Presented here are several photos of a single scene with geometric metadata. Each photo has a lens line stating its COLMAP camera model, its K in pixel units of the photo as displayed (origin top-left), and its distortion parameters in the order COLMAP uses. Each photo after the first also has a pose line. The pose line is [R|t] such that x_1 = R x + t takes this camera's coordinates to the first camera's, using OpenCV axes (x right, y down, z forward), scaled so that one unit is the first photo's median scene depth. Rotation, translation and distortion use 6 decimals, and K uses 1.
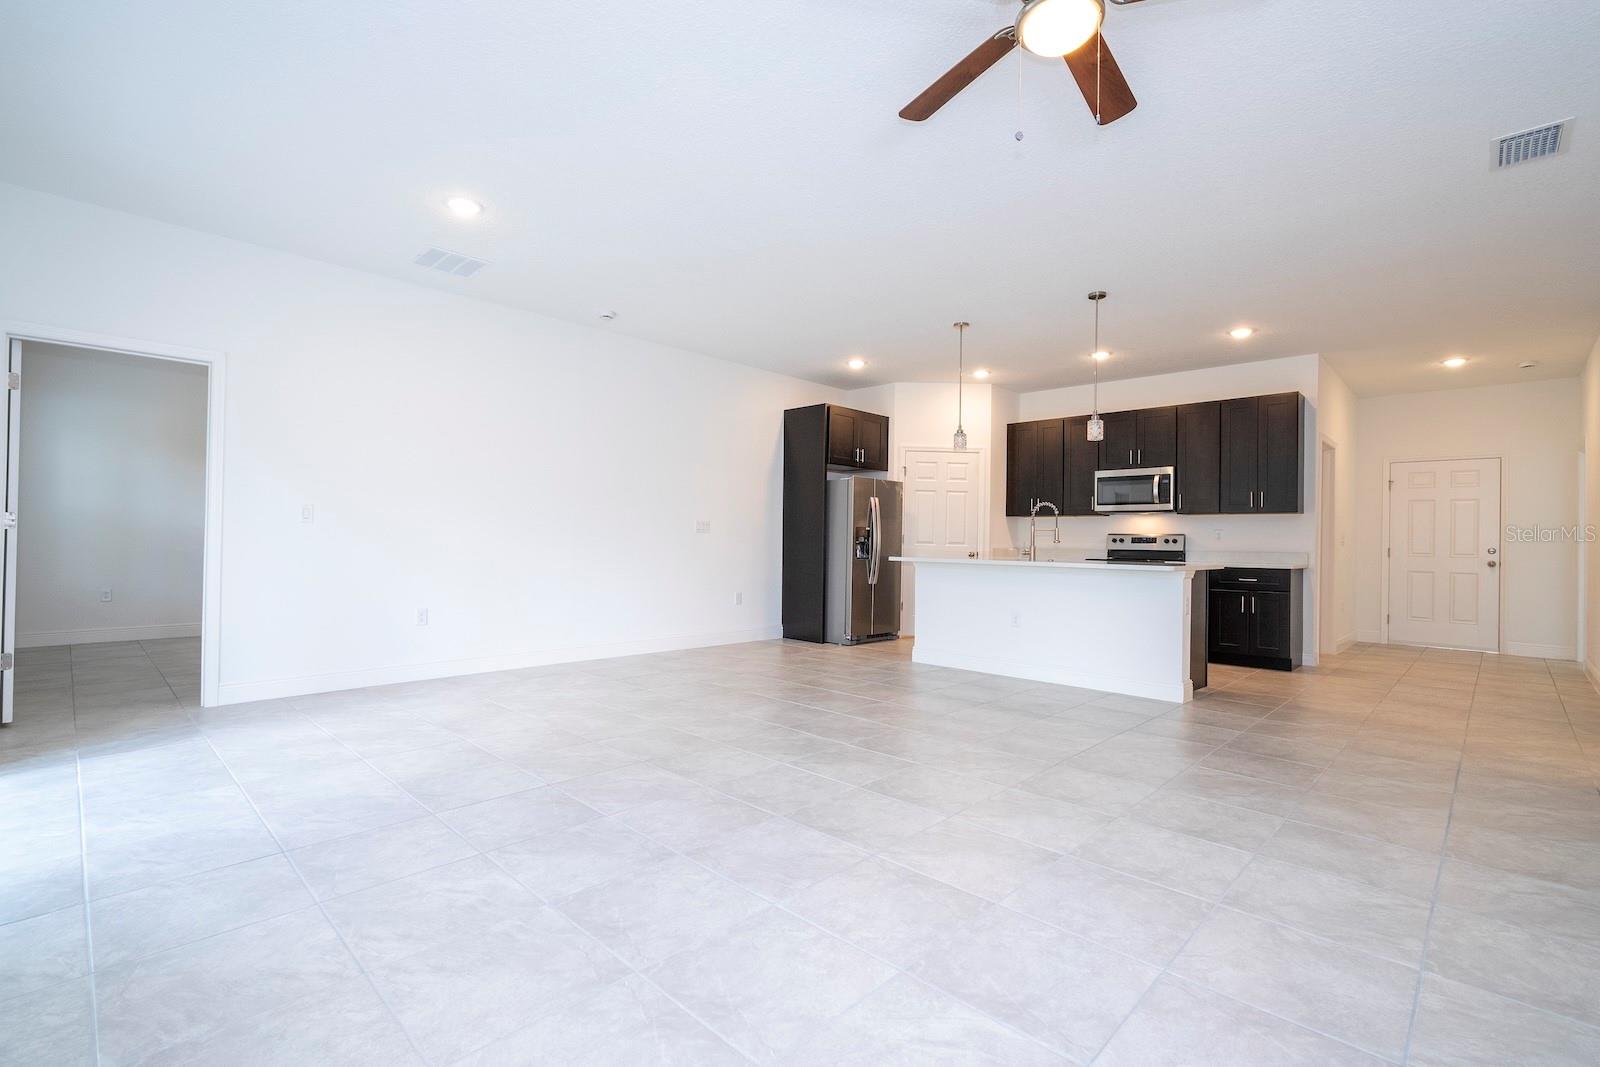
lens RADIAL K [[722.5, 0, 812.0], [0, 722.5, 533.3], [0, 0, 1]] dist [-0.000129, 0.001031]
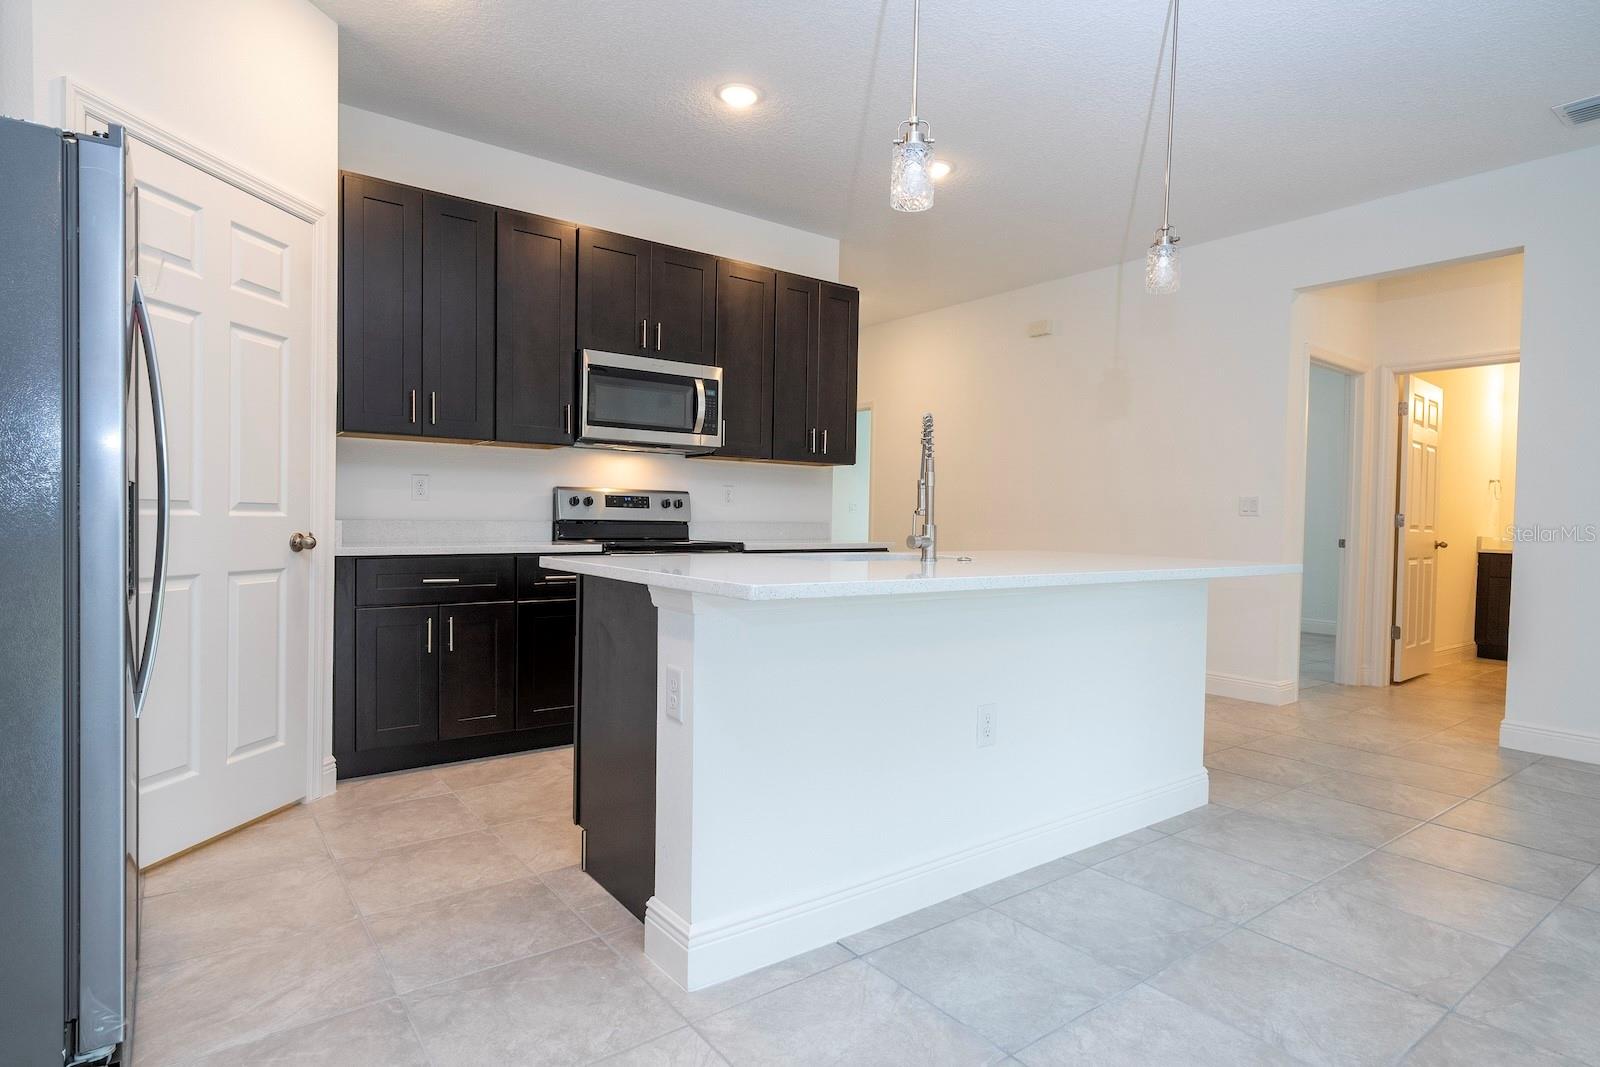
lens RADIAL K [[850.3, 0, 805.4], [0, 850.3, 536.5], [0, 0, 1]] dist [-0.001083, 0.000436]
pose [[0.159449, -0.037348, 0.986499, -0.121723], [-0.027172, 0.998739, 0.042203, 0.005528], [-0.986832, -0.033535, 0.158233, 0.800793]]
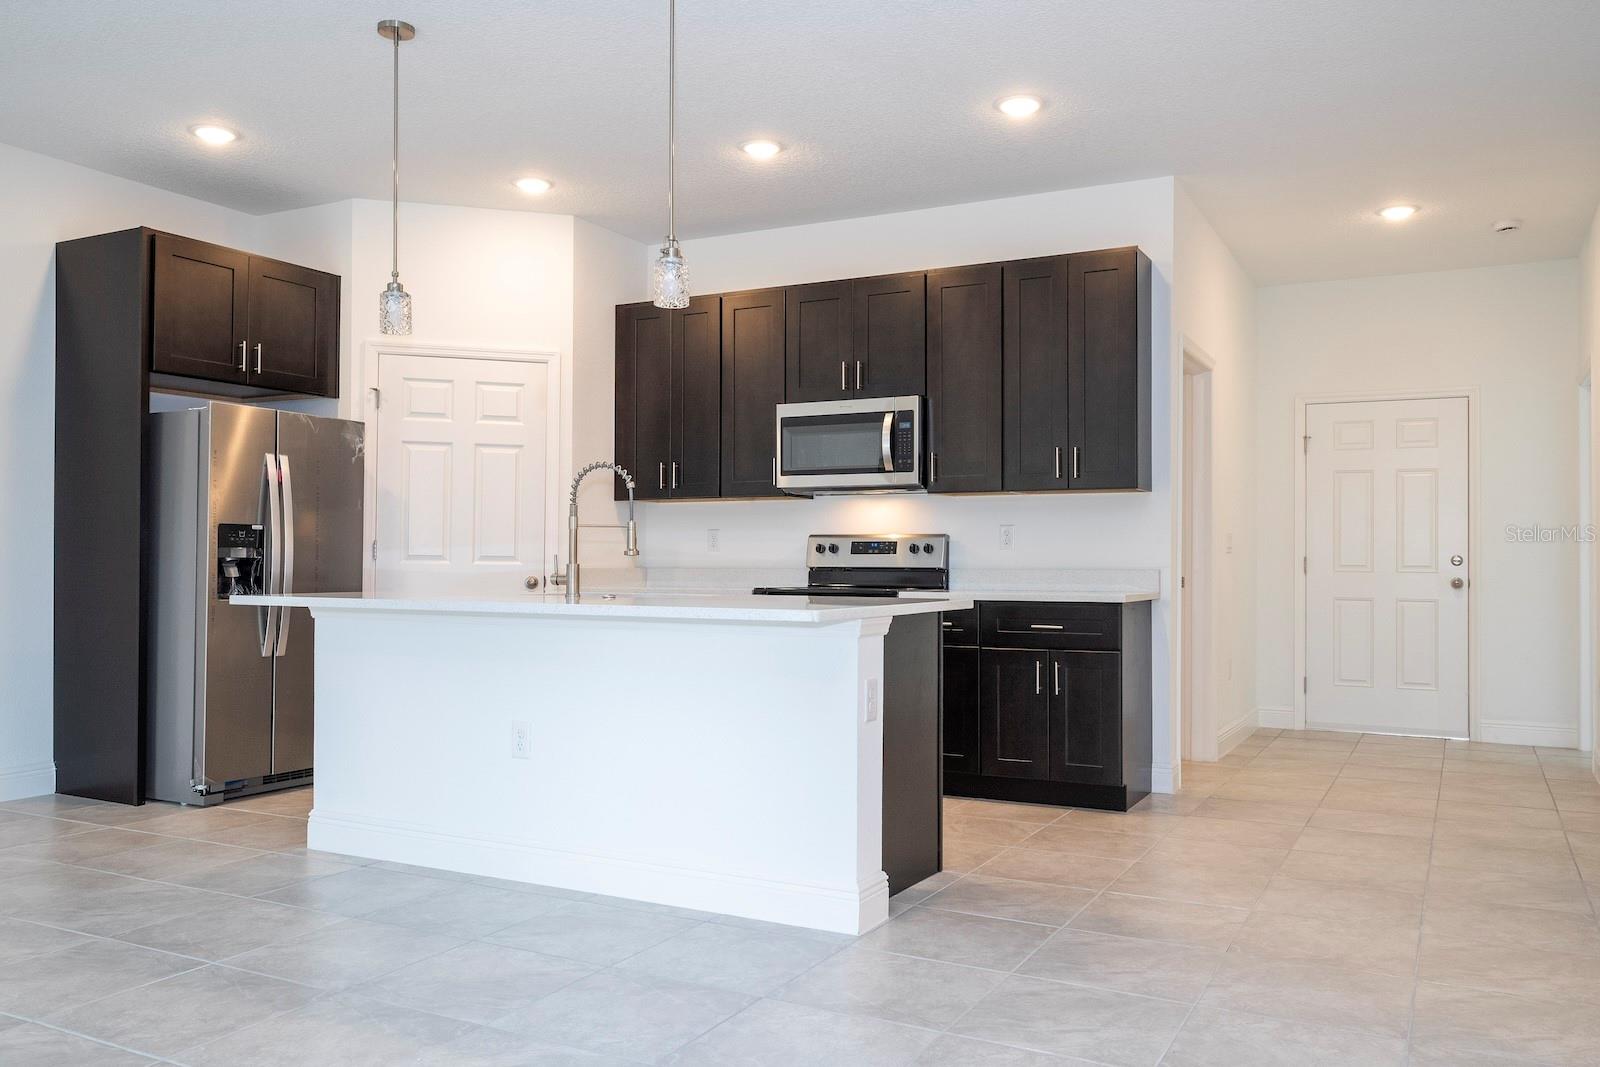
lens RADIAL K [[1253.3, 0, 811.9], [0, 1253.3, 536.9], [0, 0, 1]] dist [0.003917, 0.004861]
pose [[0.961109, -0.008381, 0.276043, 0.190313], [0.009118, 0.999957, -0.001386, 0.003206], [-0.276019, 0.003849, 0.961144, 0.202104]]
